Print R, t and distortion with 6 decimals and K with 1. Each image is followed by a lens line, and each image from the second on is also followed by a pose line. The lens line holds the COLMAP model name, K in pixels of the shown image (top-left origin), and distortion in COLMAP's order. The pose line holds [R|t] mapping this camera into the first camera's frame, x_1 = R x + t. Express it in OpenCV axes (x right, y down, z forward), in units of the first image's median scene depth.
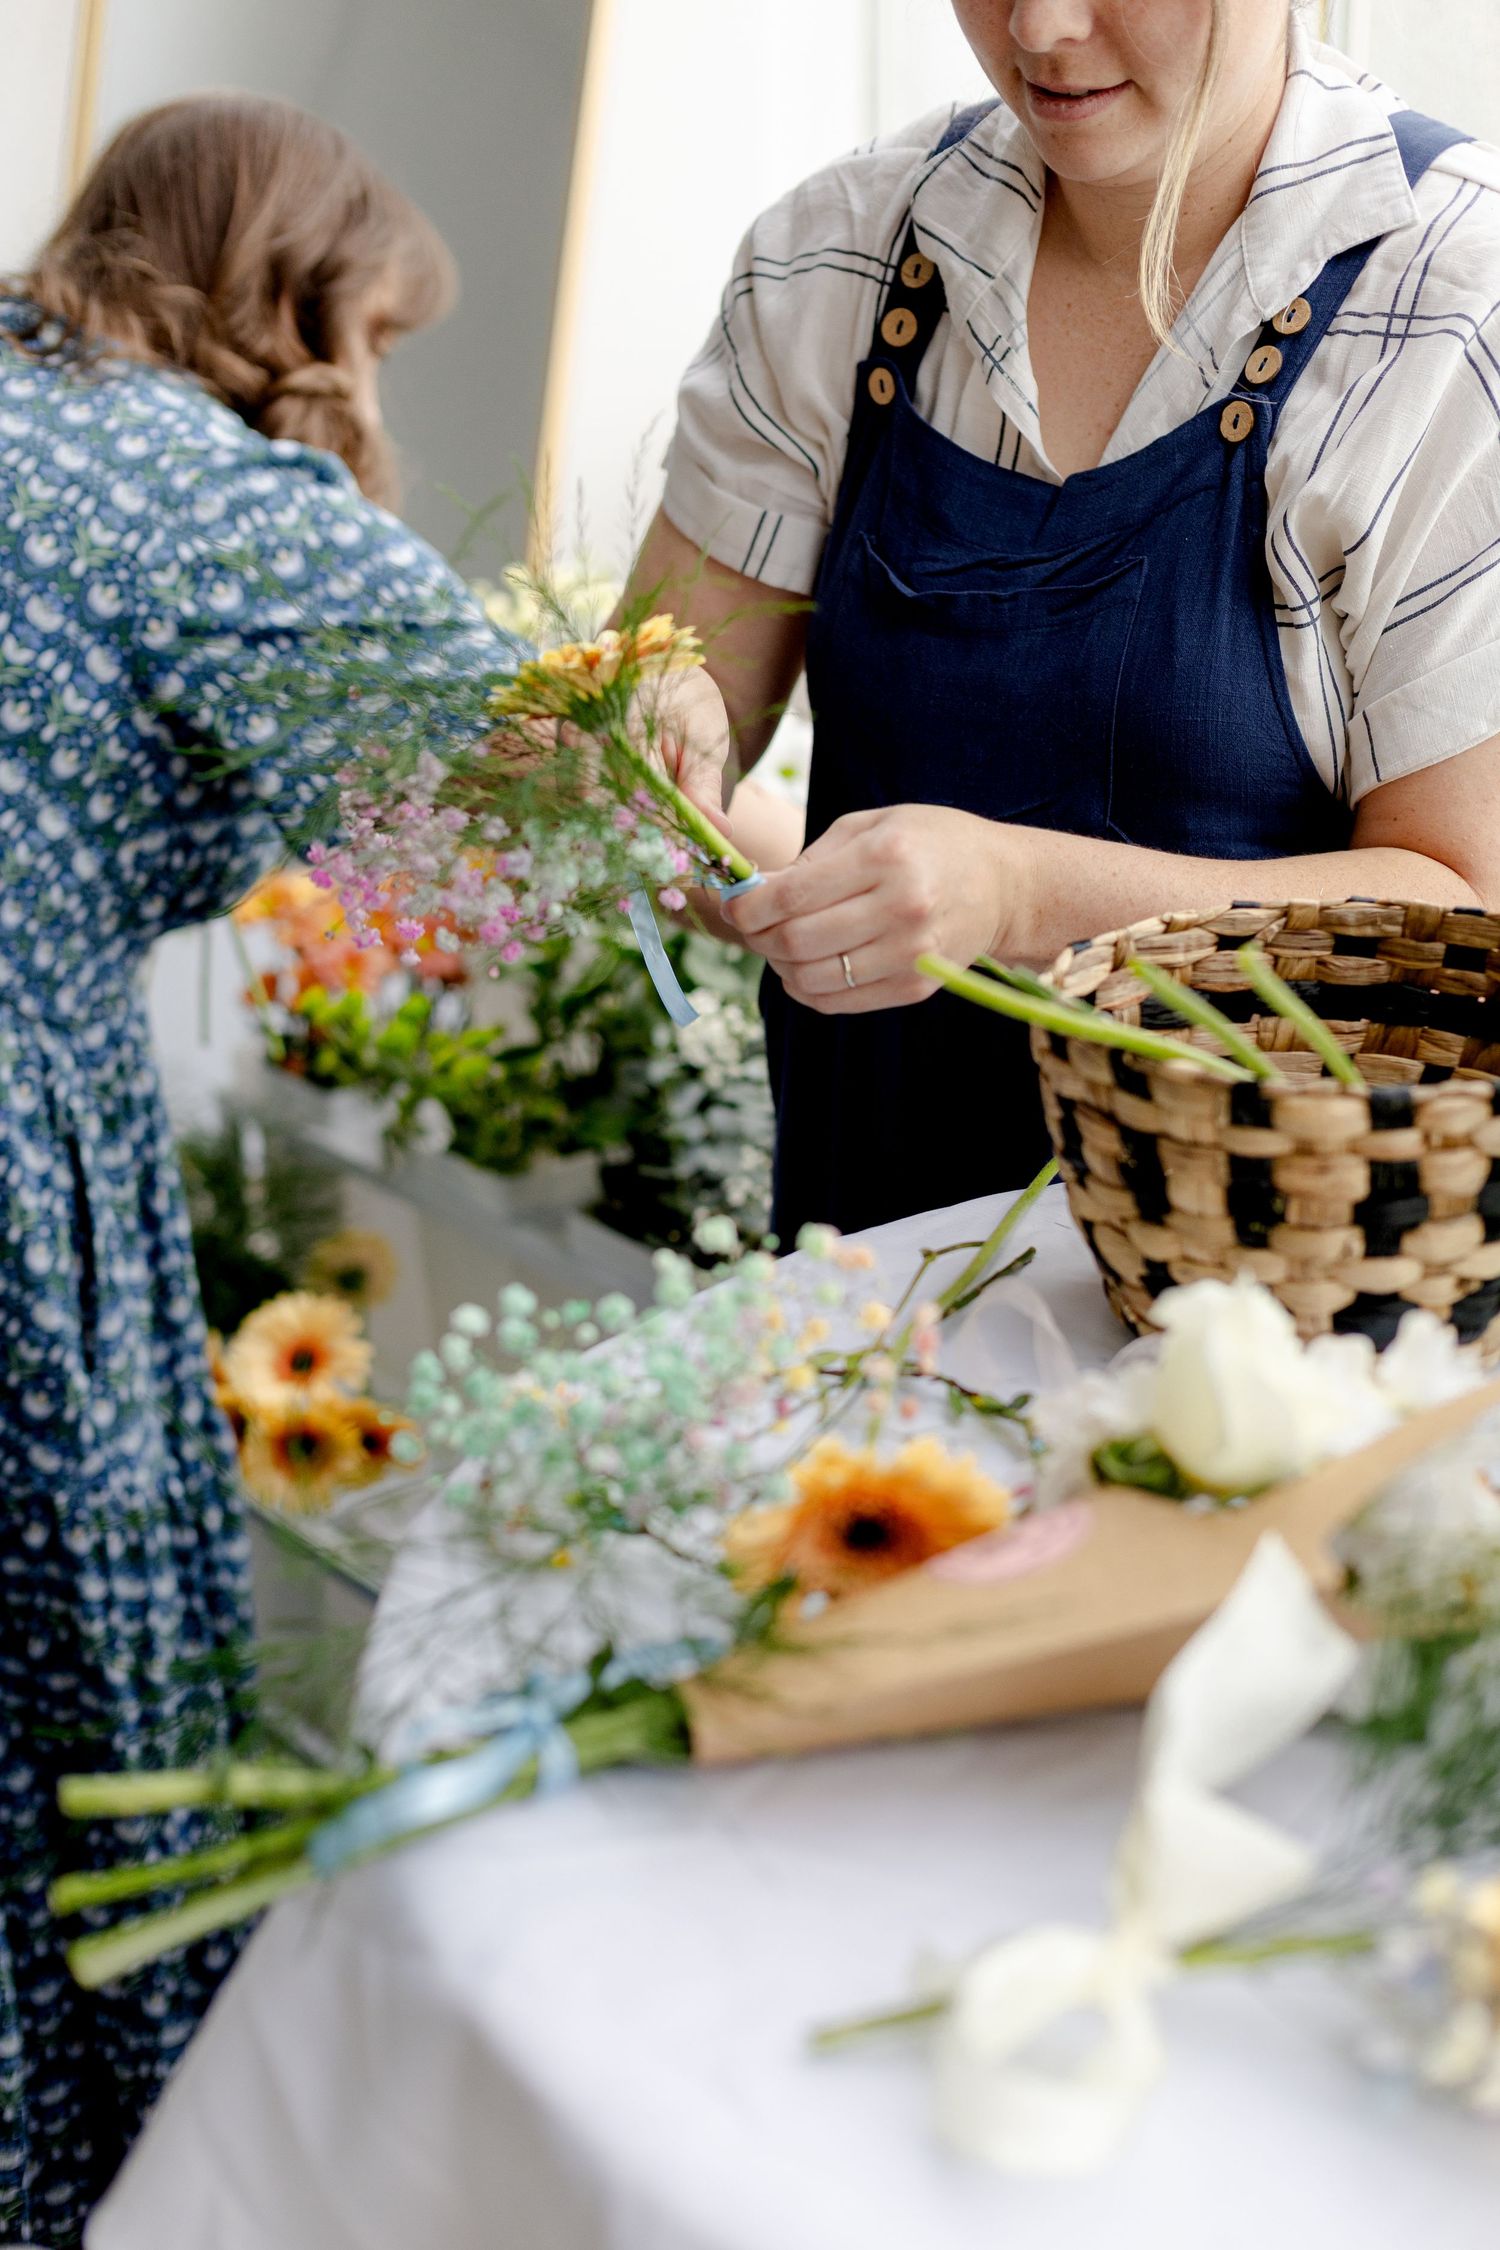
lens RADIAL K [[2947.3, 0, 750.0], [0, 2947.3, 1125.0], [0, 0, 1]] dist [-0.006602, -0.004745]
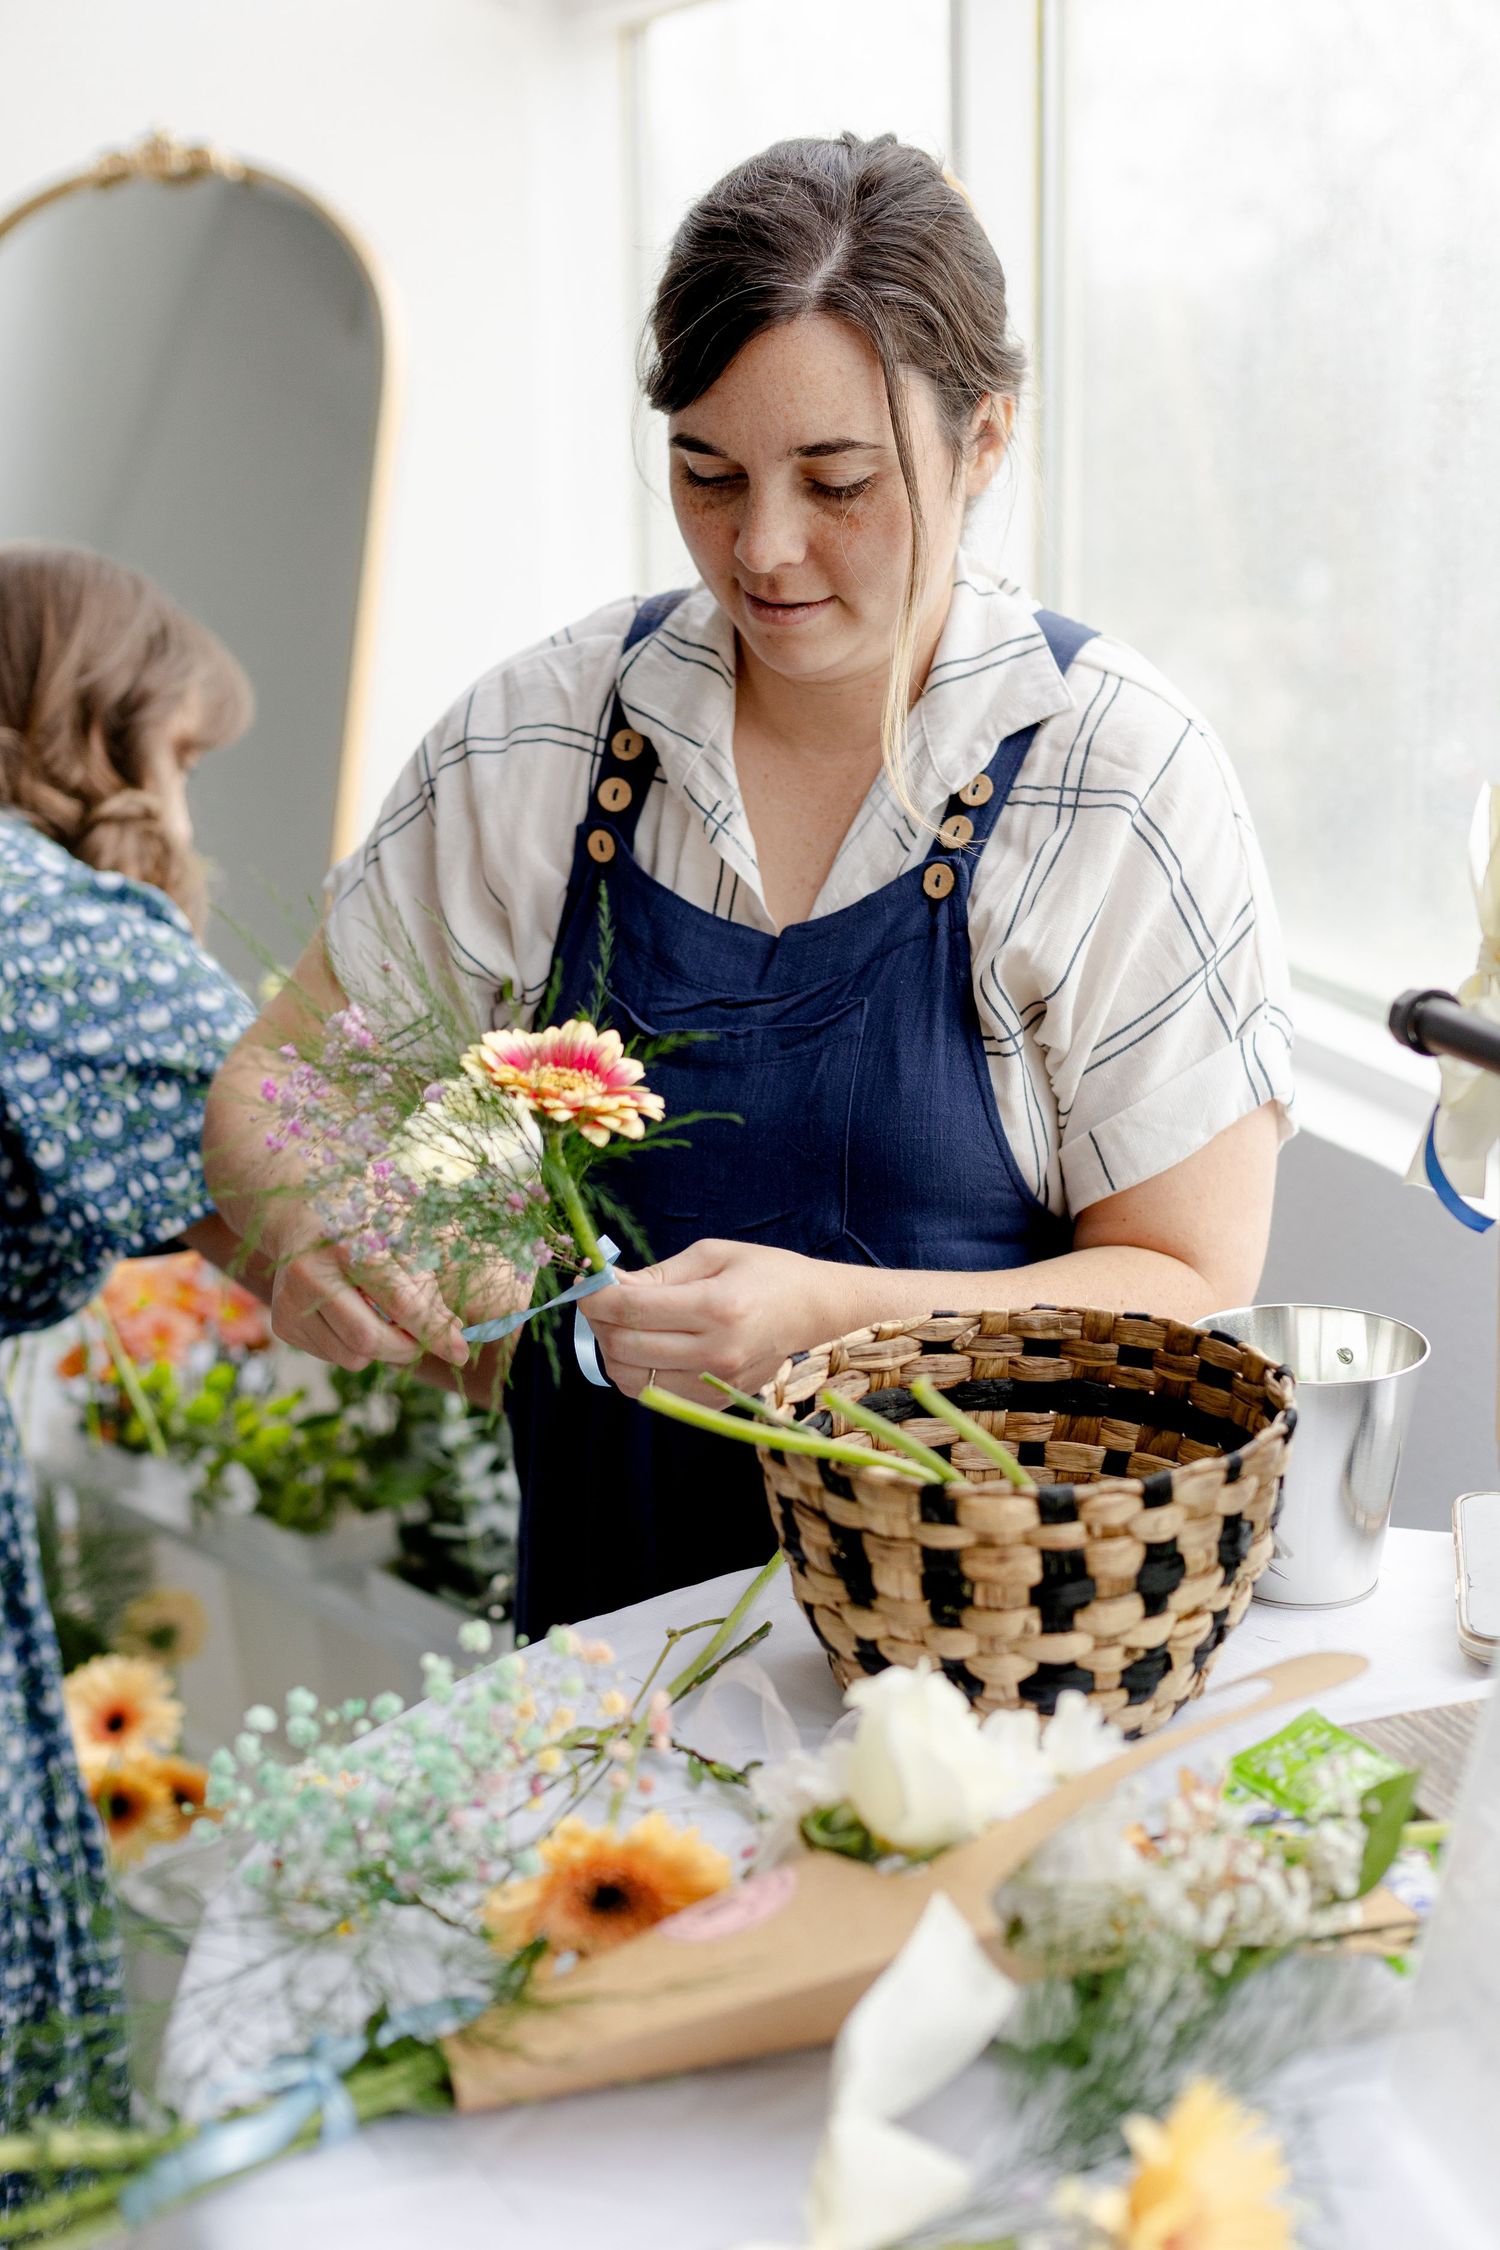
lens RADIAL K [[2947.3, 0, 750.0], [0, 2947.3, 1125.0], [0, 0, 1]] dist [-0.006602, -0.004745]
pose [[0.997839, -0.021391, 0.062122, 0.026712], [0.027525, 0.994643, -0.099638, -0.041076], [-0.059658, 0.101133, 0.993083, -0.158475]]
